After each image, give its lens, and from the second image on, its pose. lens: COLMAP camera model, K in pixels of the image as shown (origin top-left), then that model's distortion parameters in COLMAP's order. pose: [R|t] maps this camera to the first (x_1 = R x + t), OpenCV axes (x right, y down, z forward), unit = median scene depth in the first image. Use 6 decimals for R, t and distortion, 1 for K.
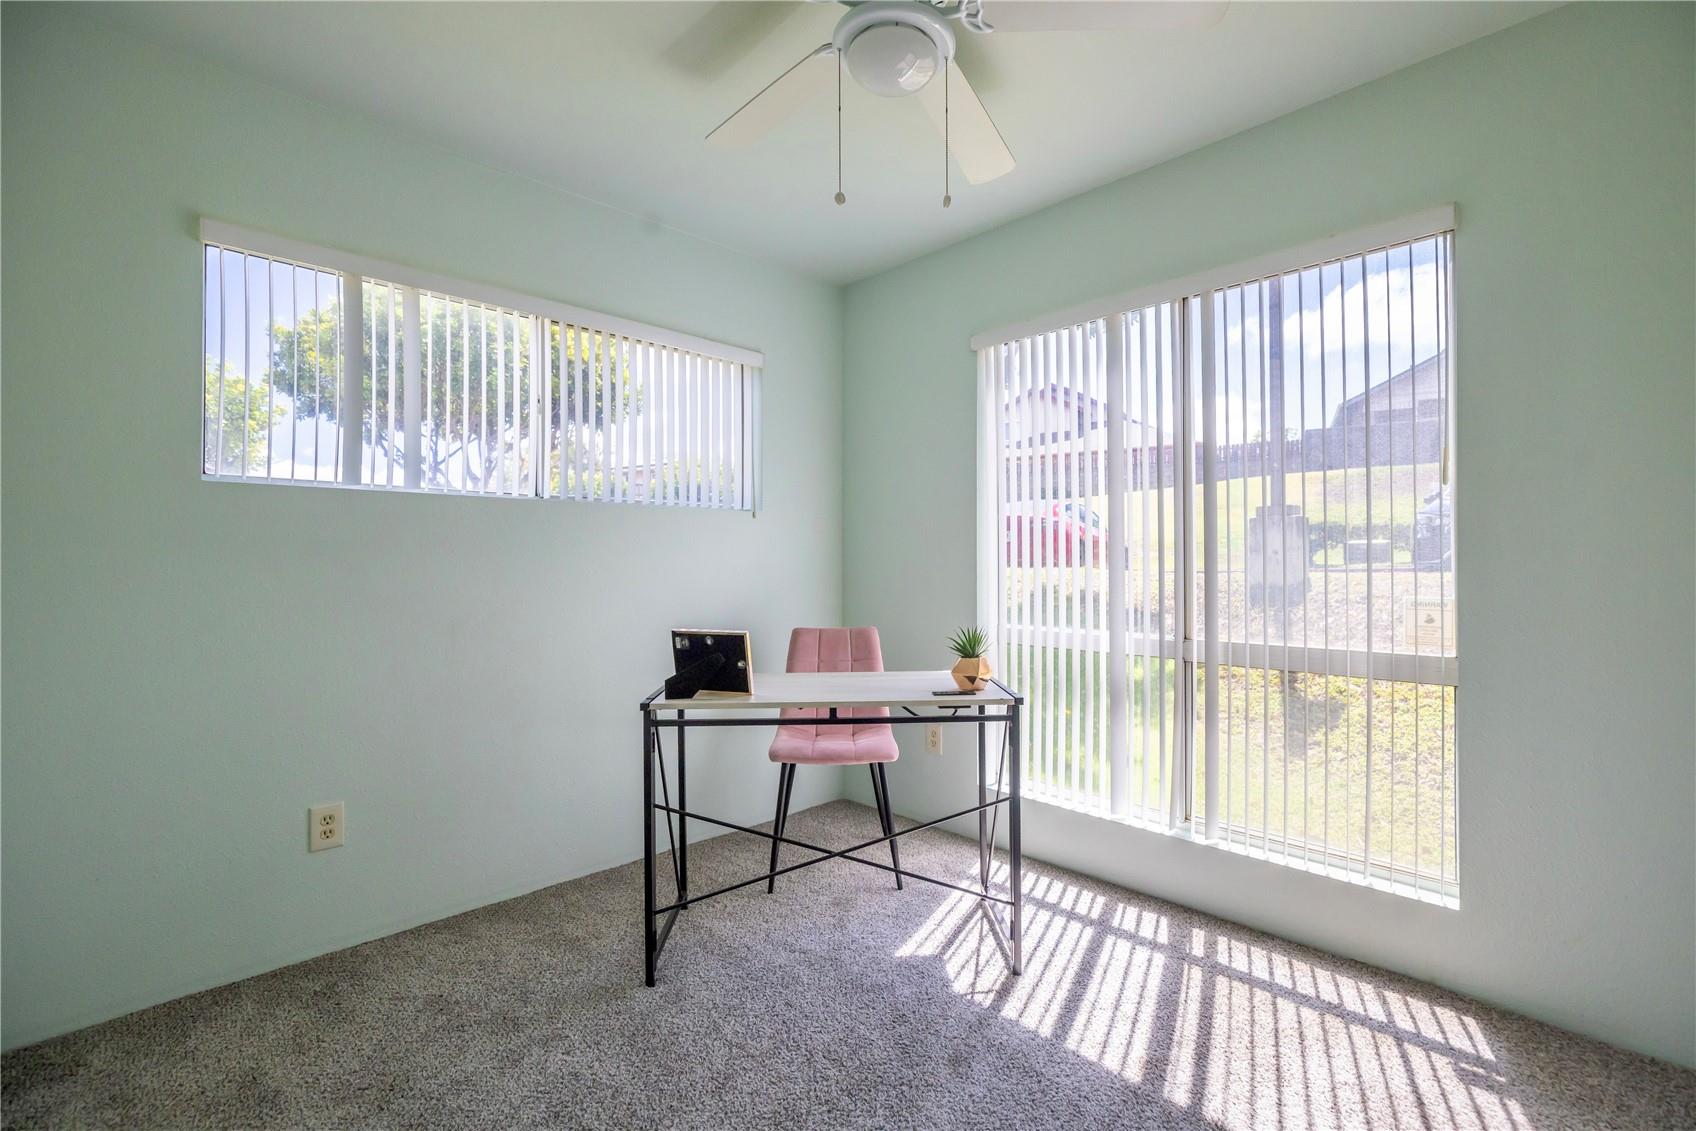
lens RADIAL K [[760.1, 0, 855.9], [0, 760.1, 563.0], [0, 0, 1]] dist [0.012141, 0.000150]
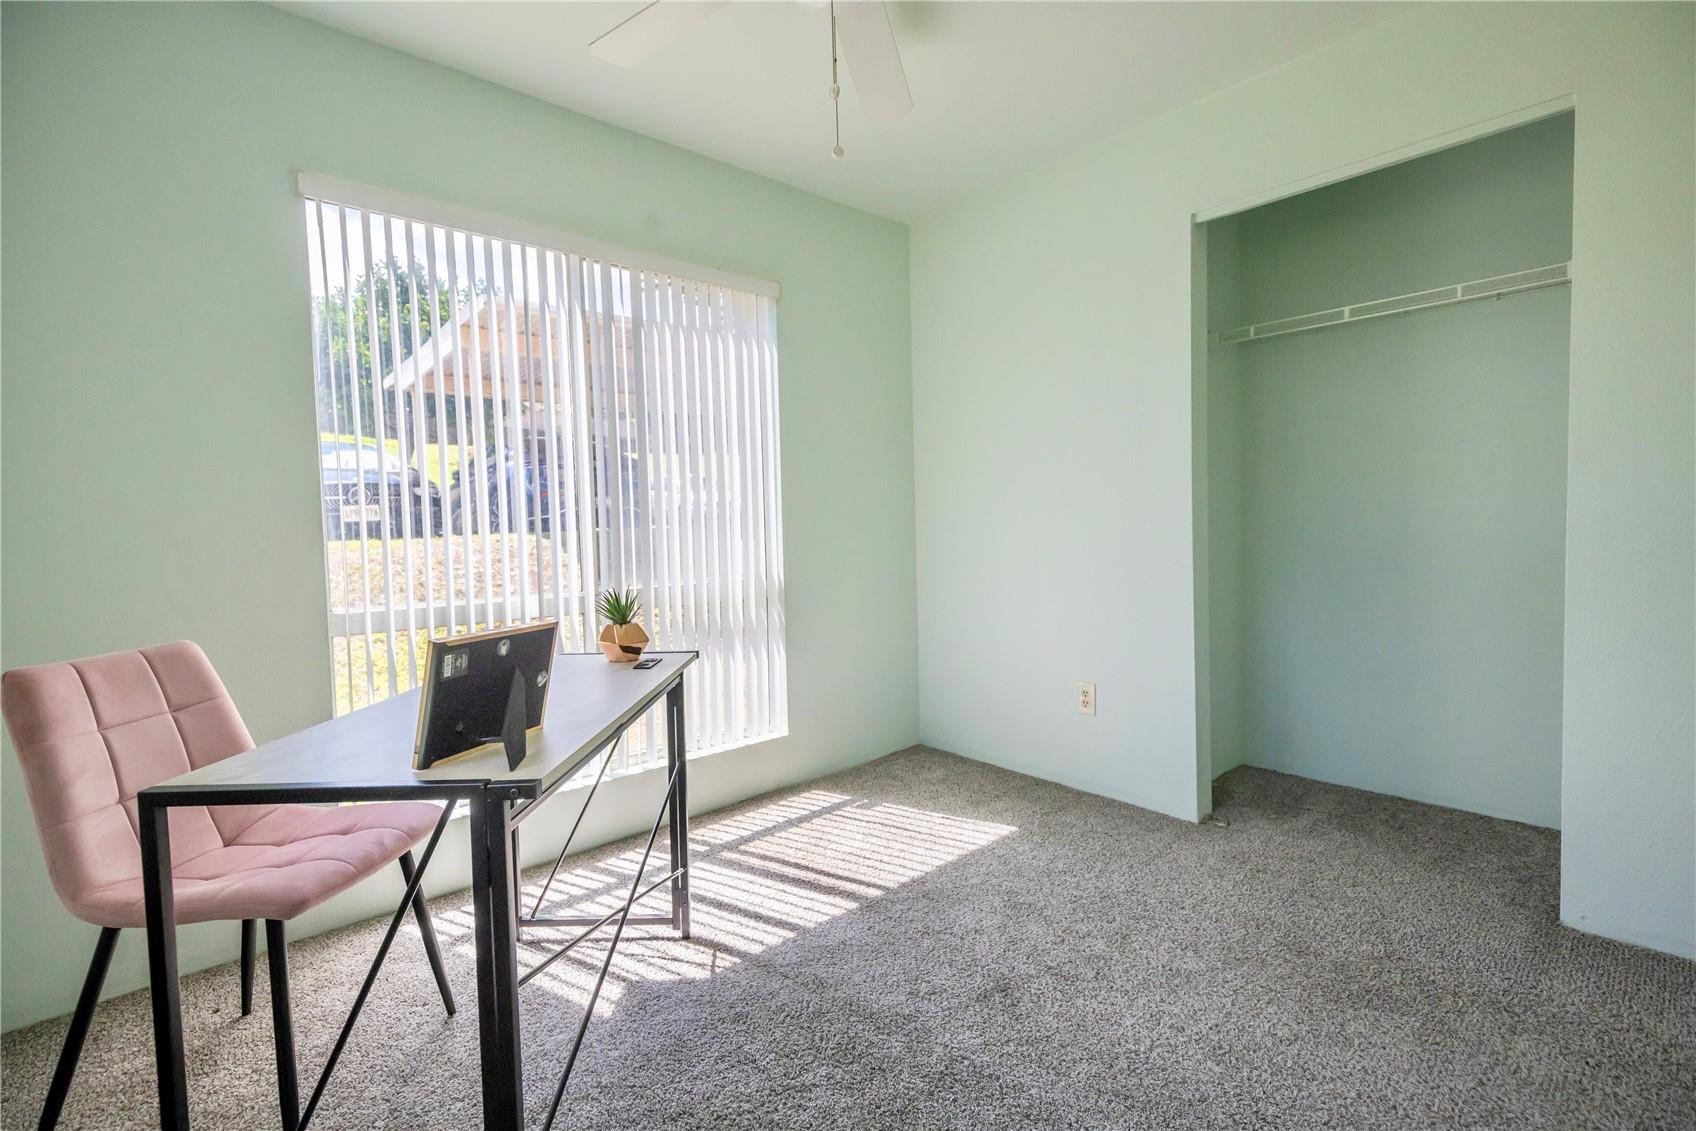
lens RADIAL K [[760.1, 0, 855.9], [0, 760.1, 563.0], [0, 0, 1]] dist [0.012141, 0.000150]
pose [[0.035504, -0.046059, 0.998308, -0.772846], [0.017428, 0.998814, 0.045463, 0.024435], [-0.999218, 0.015784, 0.036265, 0.792750]]
